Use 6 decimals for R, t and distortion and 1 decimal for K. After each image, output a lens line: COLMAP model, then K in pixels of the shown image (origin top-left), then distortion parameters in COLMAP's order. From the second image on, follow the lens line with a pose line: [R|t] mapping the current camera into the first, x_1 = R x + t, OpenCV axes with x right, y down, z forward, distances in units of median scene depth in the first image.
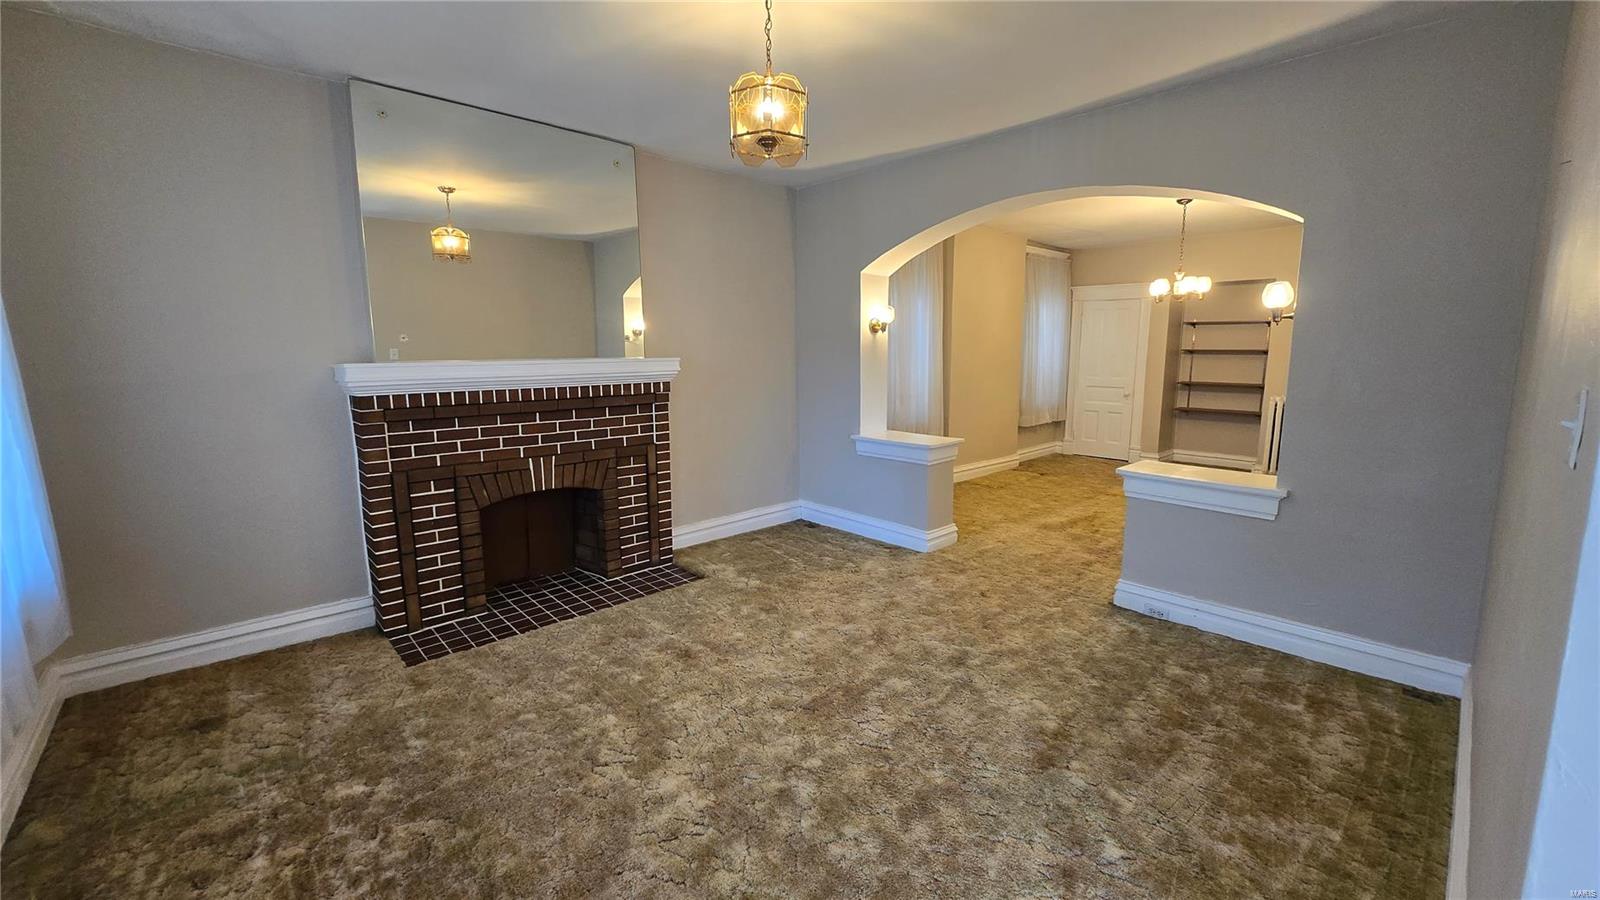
lens RADIAL K [[626.9, 0, 796.9], [0, 626.9, 440.5], [0, 0, 1]] dist [0.001901, -0.000973]
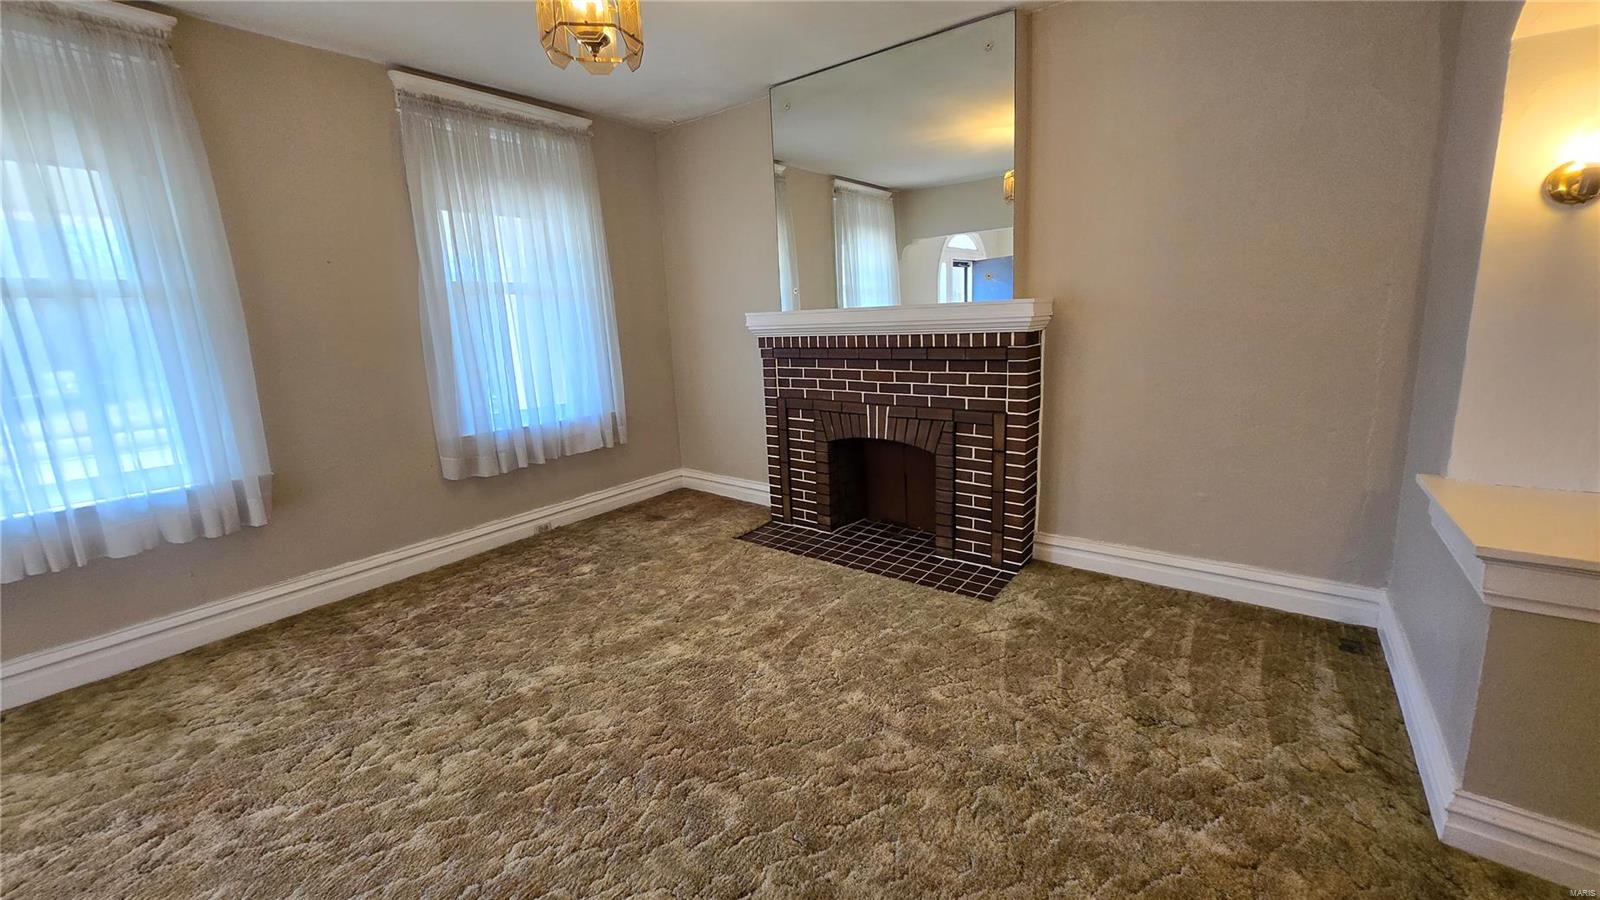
lens RADIAL K [[626.9, 0, 797.3], [0, 626.9, 442.4], [0, 0, 1]] dist [0.001901, -0.000973]
pose [[0.162987, 0.190124, -0.968136, 0.548064], [-0.104317, 0.979078, 0.174711, -0.077002], [0.981098, 0.072518, 0.179410, 0.699977]]
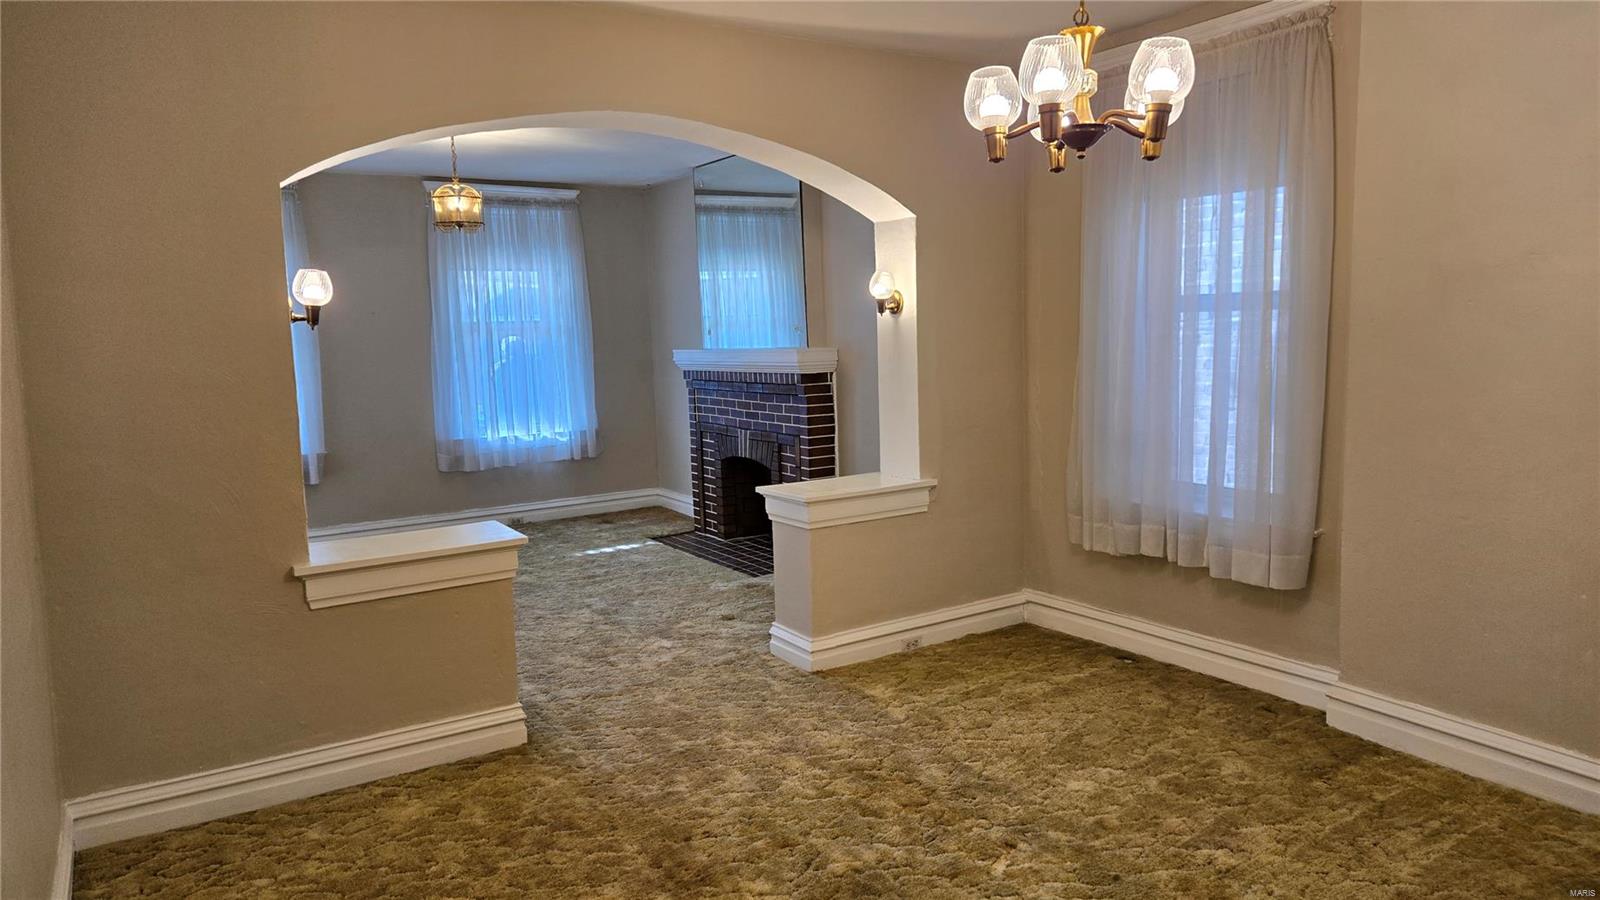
lens RADIAL K [[1060.1, 0, 832.3], [0, 1060.1, 448.7], [0, 0, 1]] dist [0.079971, -0.061230]
pose [[-0.174862, 0.117050, -0.977611, 1.555050], [-0.112985, 0.983964, 0.138020, -0.236863], [0.978089, 0.134590, -0.158833, 1.493552]]
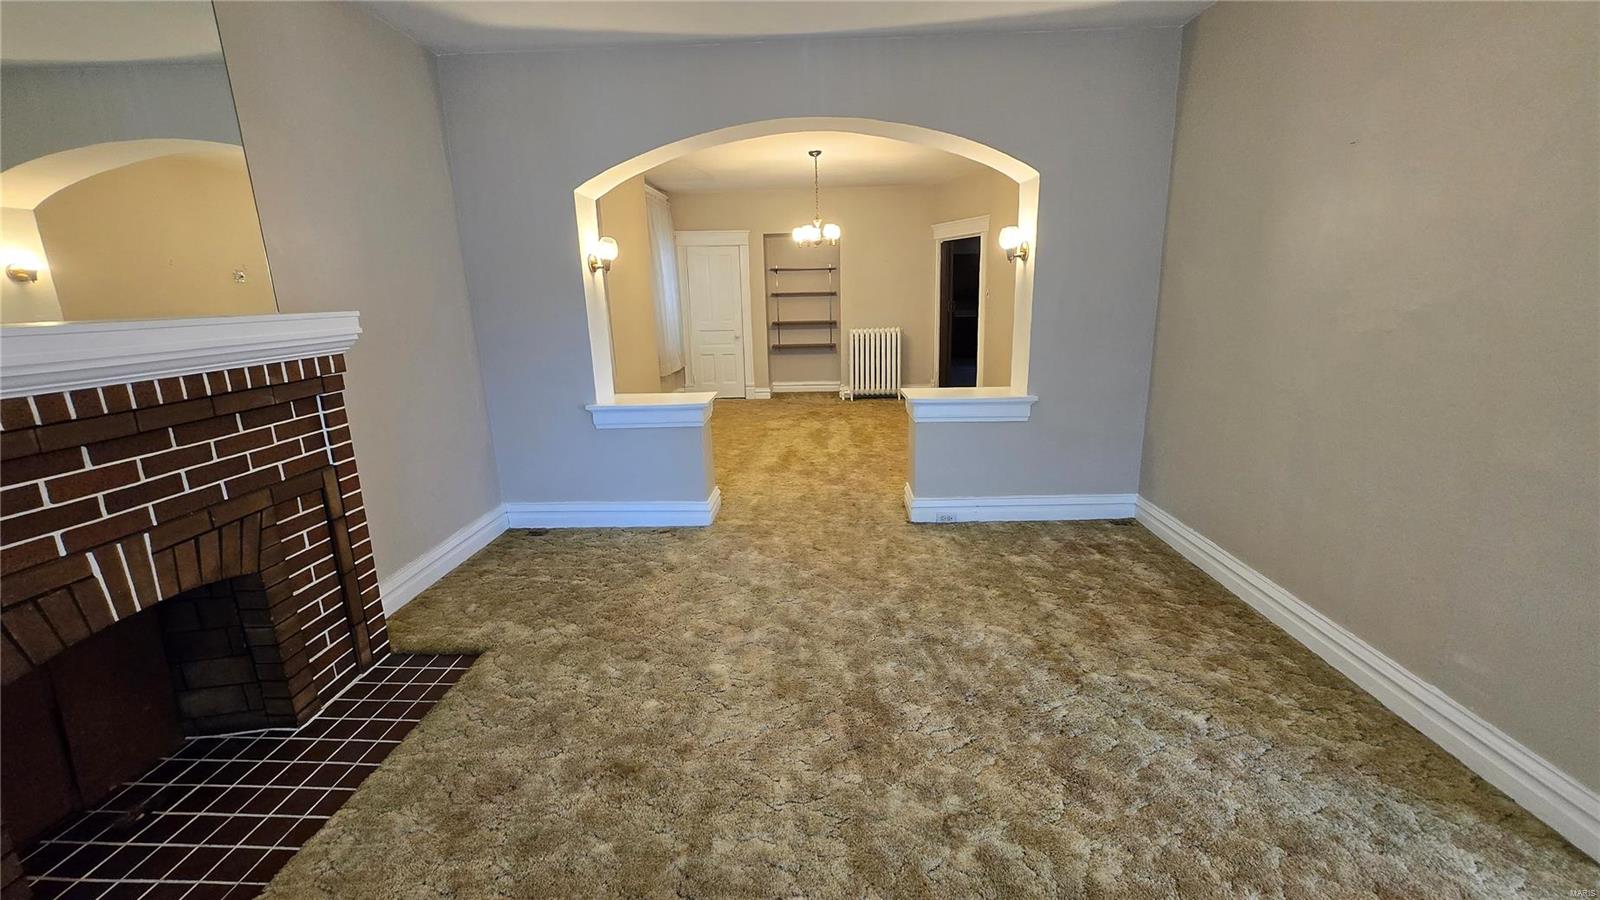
lens RADIAL K [[626.9, 0, 794.6], [0, 626.9, 439.3], [0, 0, 1]] dist [0.001901, -0.000973]
pose [[0.712734, -0.175745, 0.679061, -0.353218], [0.126920, 0.984436, 0.121564, -0.039049], [-0.689856, -0.000456, 0.723947, 0.342560]]
